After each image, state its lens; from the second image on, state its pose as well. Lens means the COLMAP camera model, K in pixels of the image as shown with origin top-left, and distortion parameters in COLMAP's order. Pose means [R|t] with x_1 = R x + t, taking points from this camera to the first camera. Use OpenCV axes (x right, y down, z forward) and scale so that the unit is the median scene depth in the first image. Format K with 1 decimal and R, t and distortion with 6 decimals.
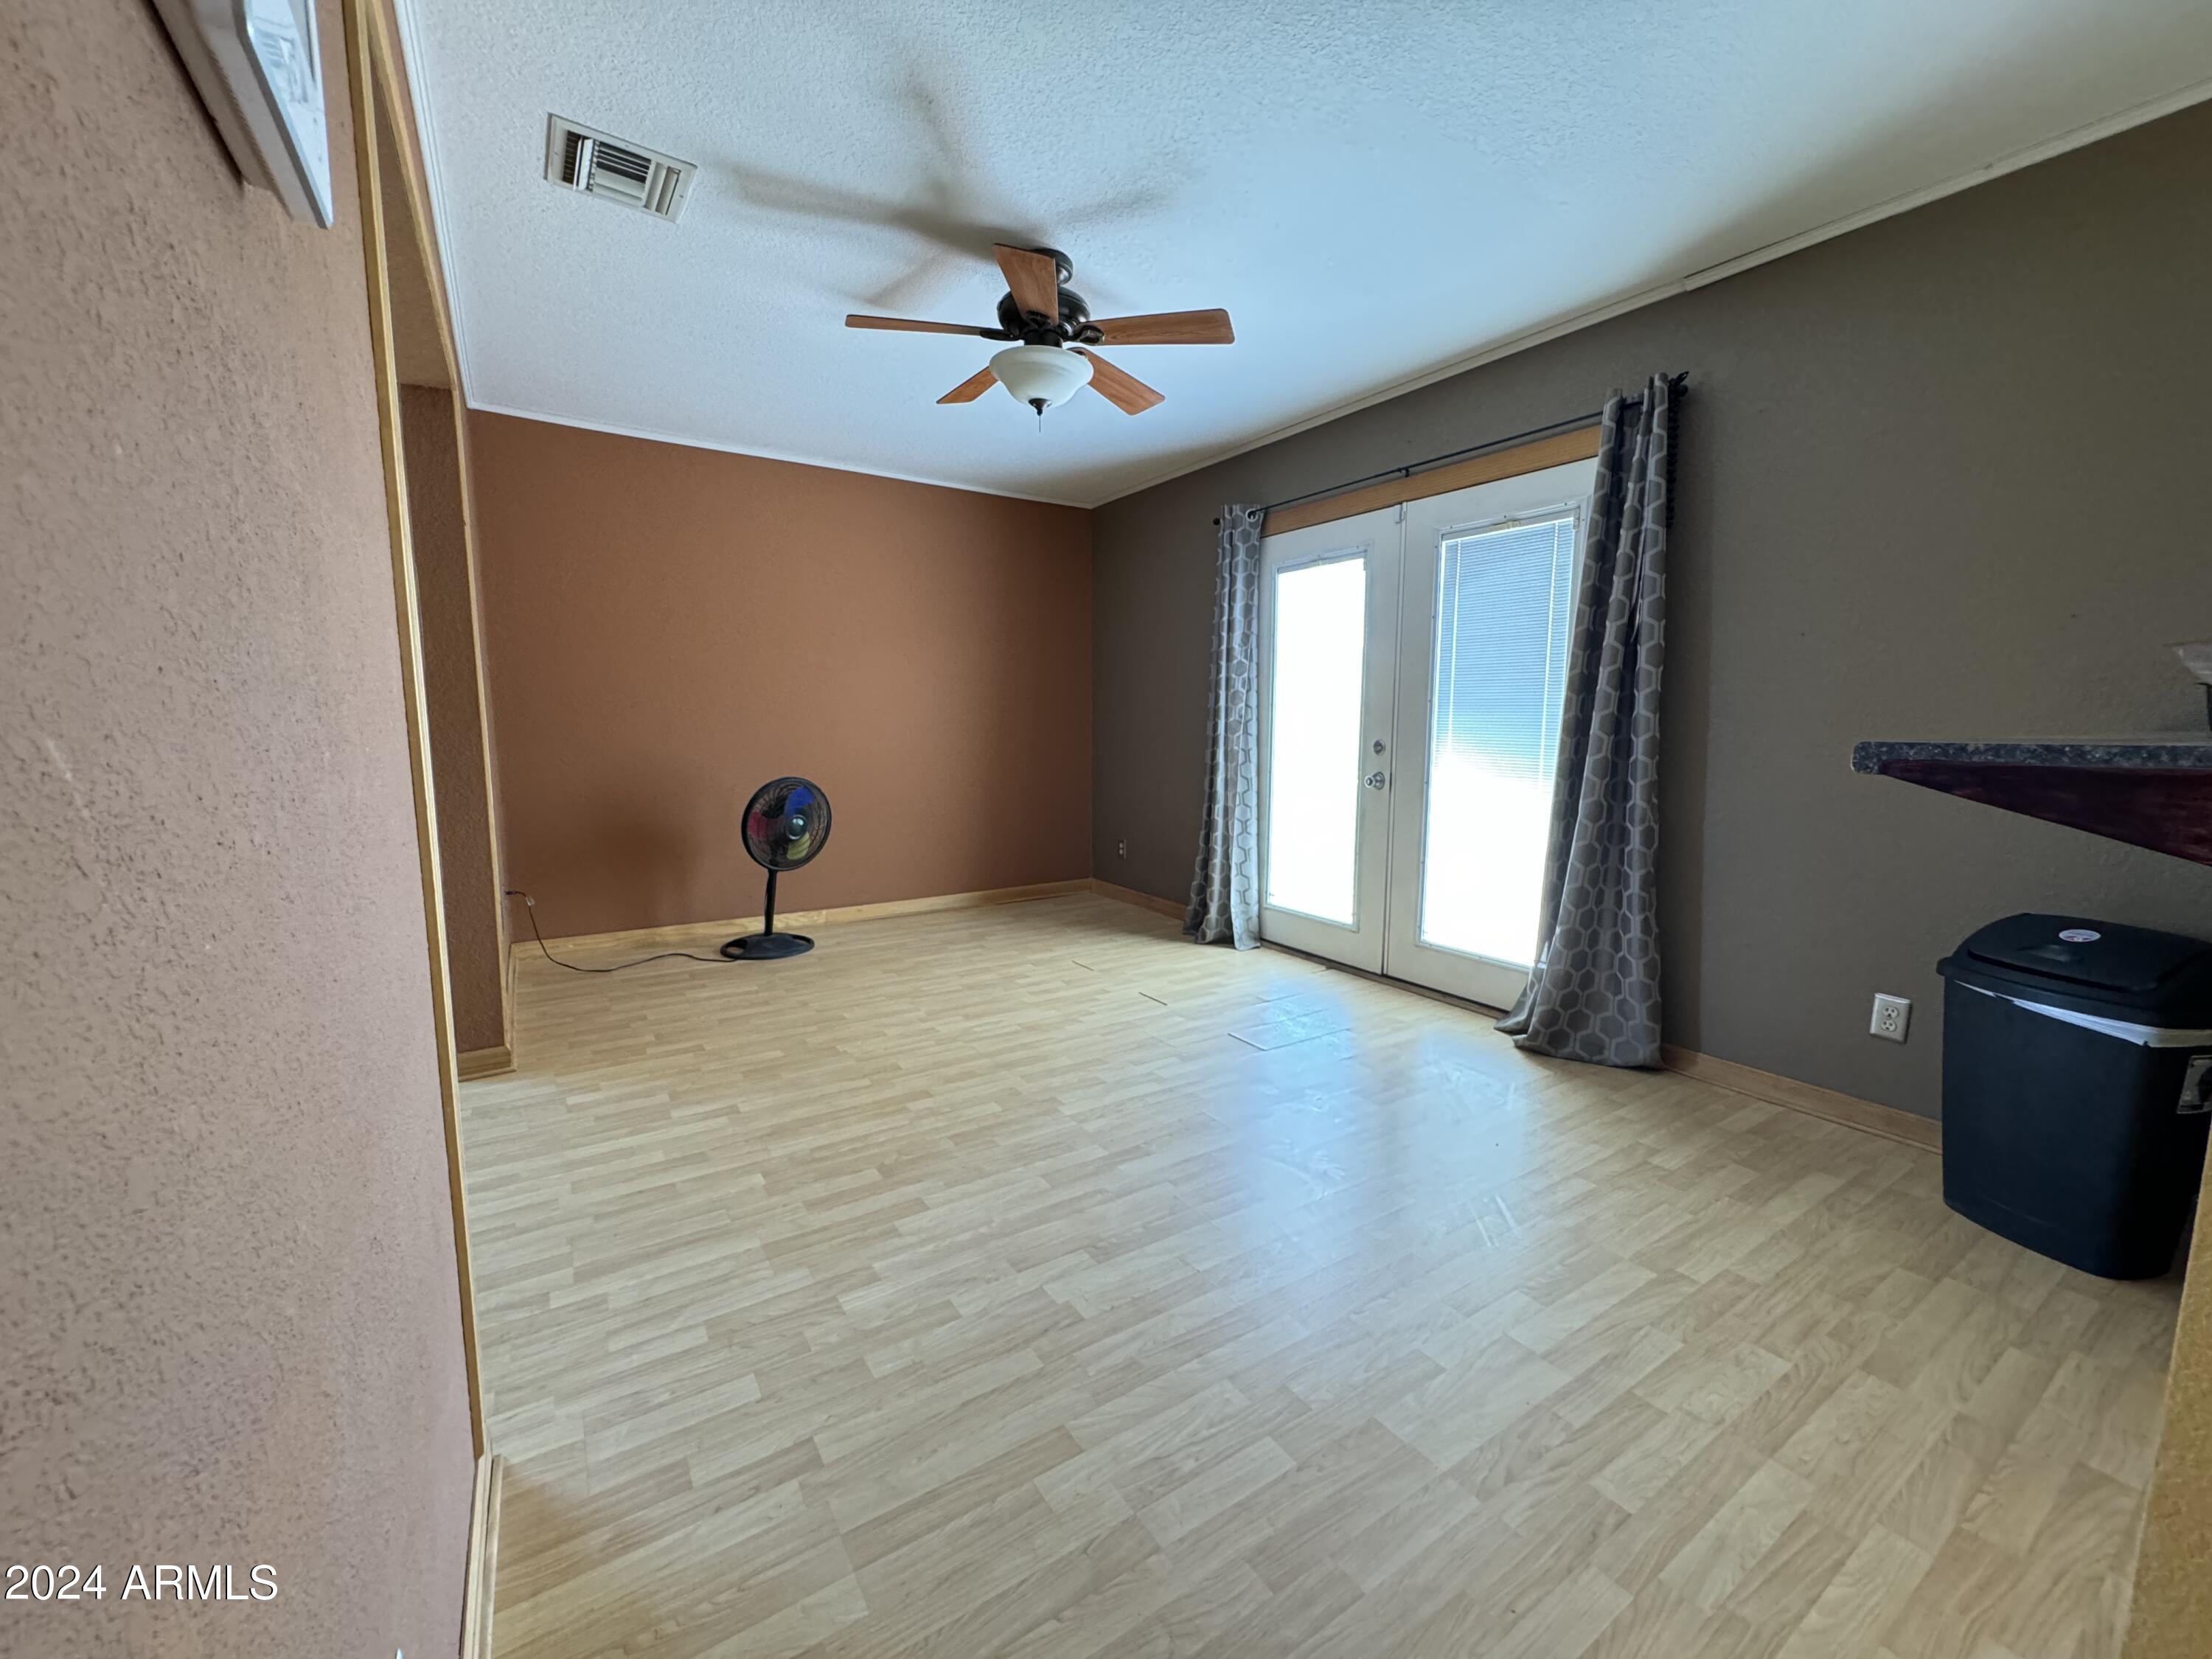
lens RADIAL K [[882.7, 0, 1095.6], [0, 882.7, 833.6], [0, 0, 1]] dist [-0.000778, -0.000388]
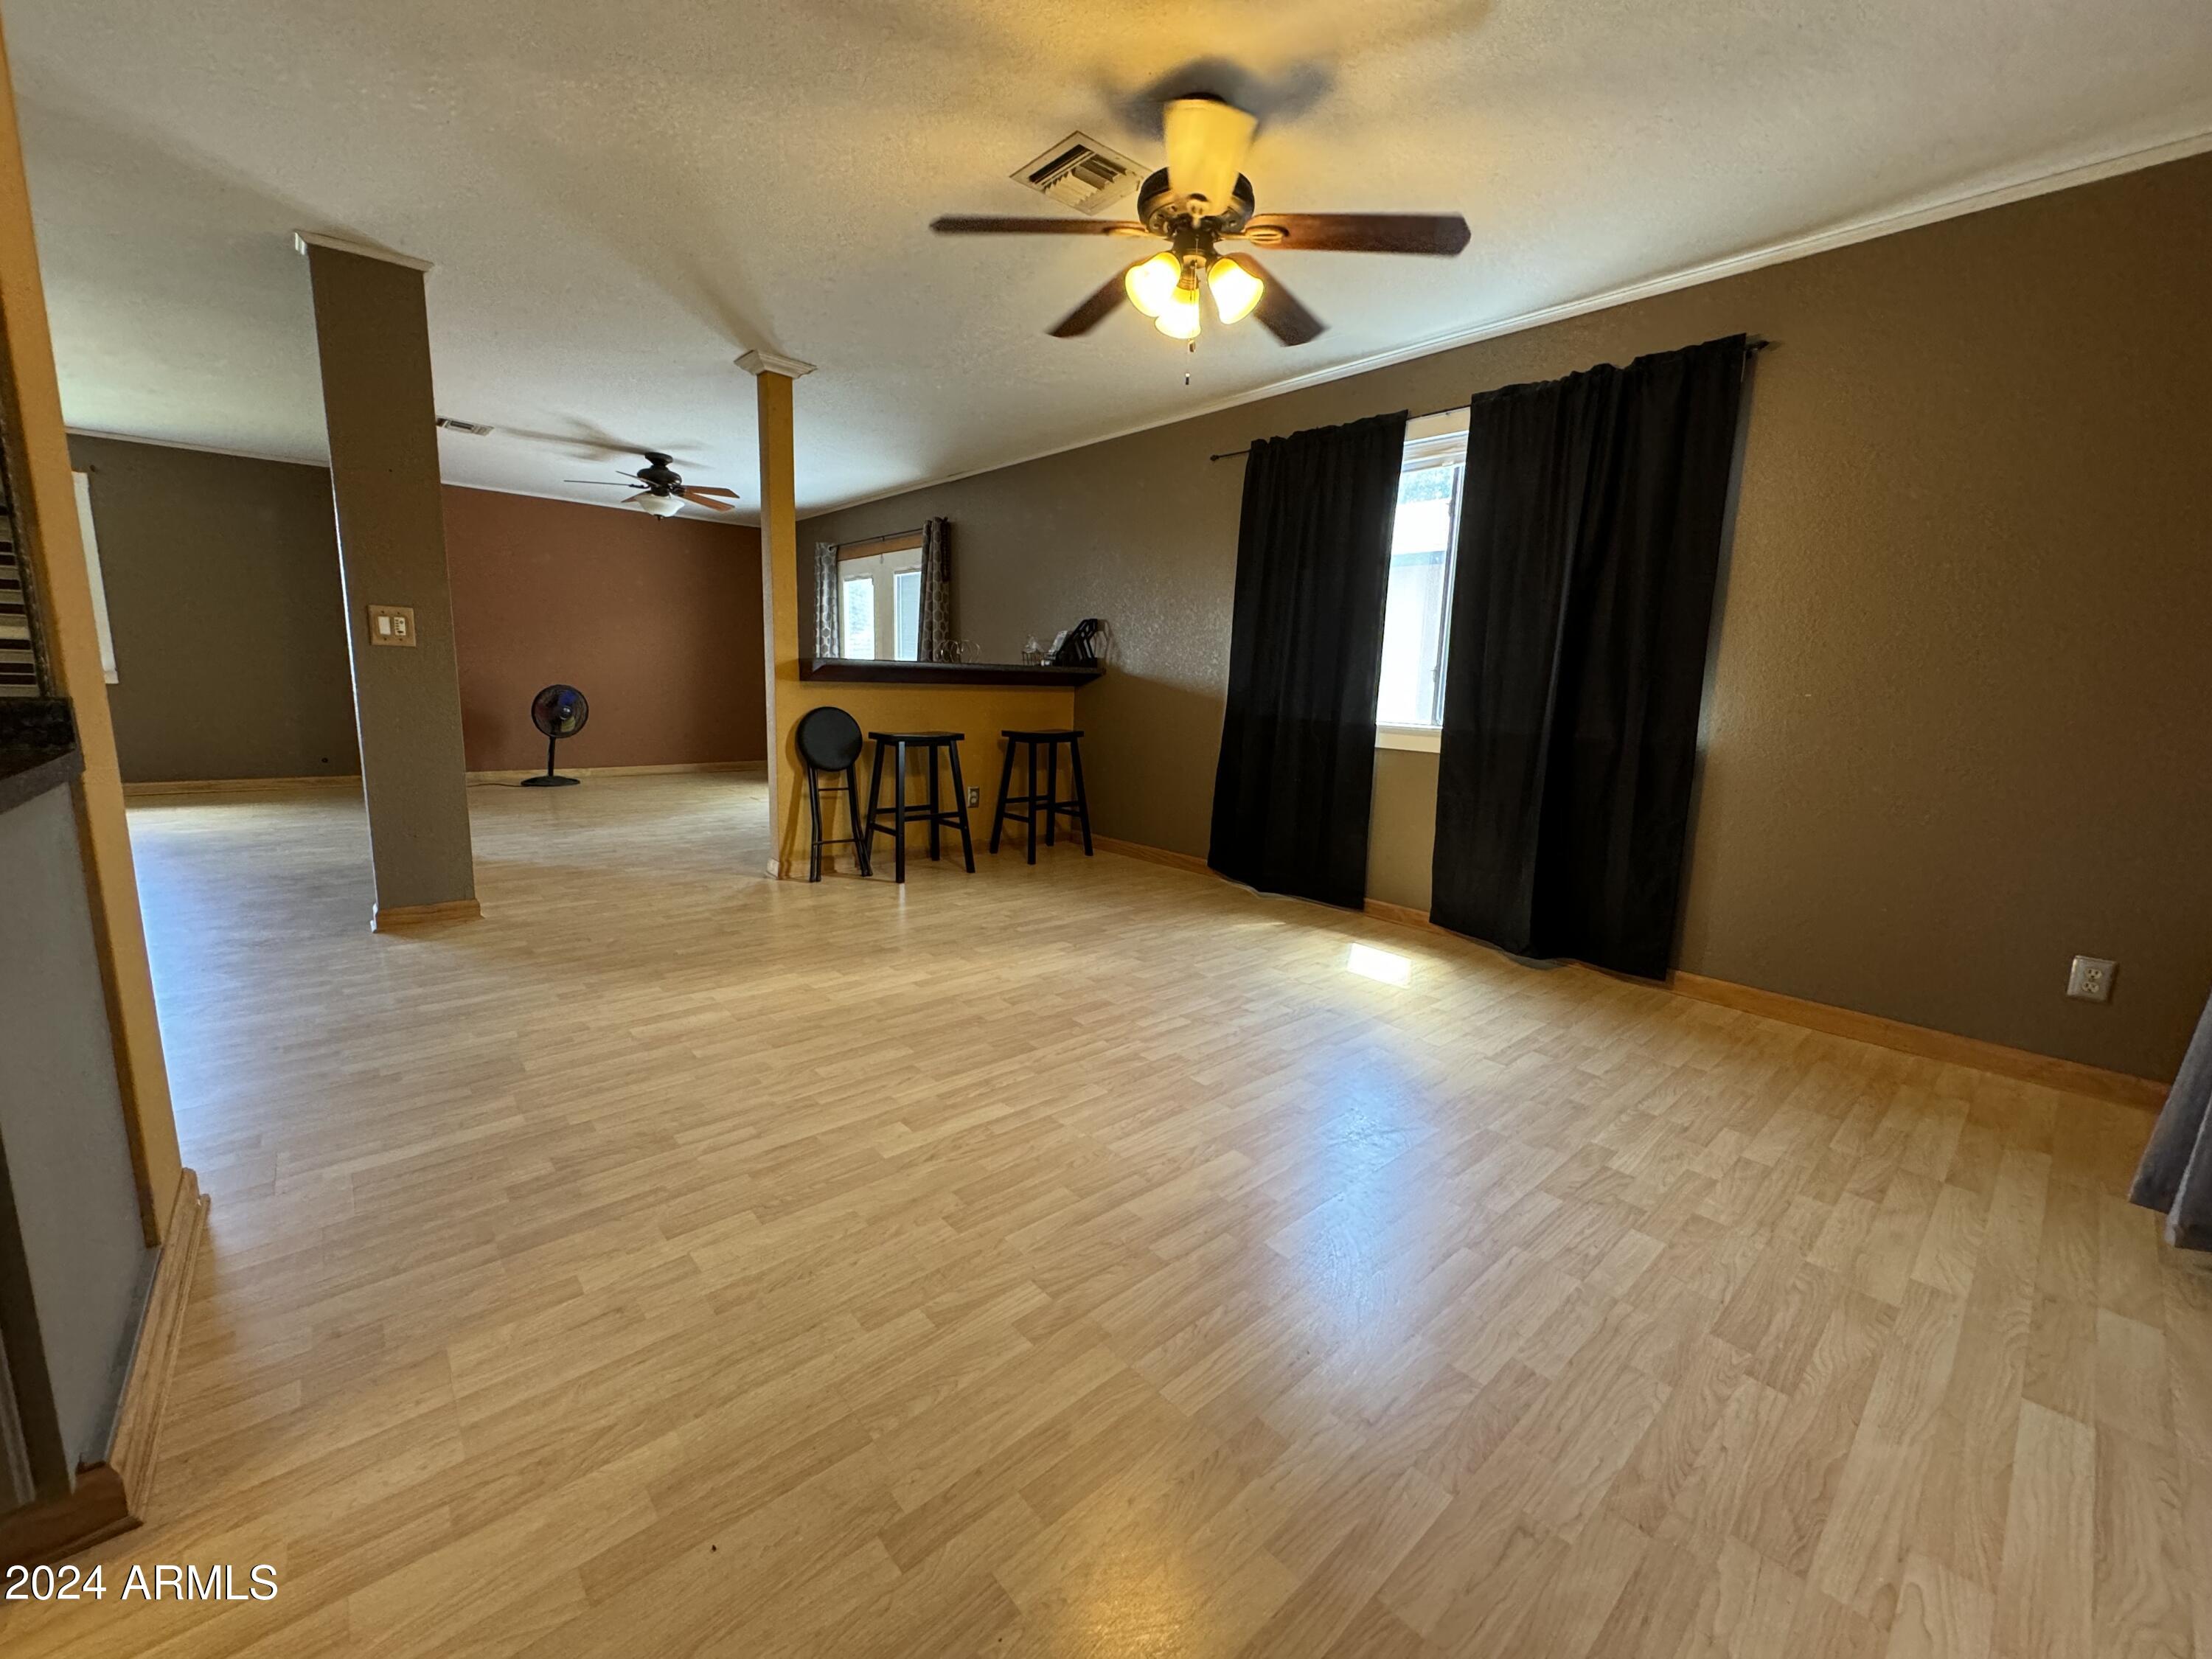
lens RADIAL K [[882.7, 0, 1103.7], [0, 882.7, 826.4], [0, 0, 1]] dist [-0.000778, -0.000388]
pose [[0.987556, 0.004898, 0.157191, 0.563784], [-0.011114, 0.999189, 0.038690, 0.174933], [-0.156874, -0.039955, 0.986810, -1.159041]]
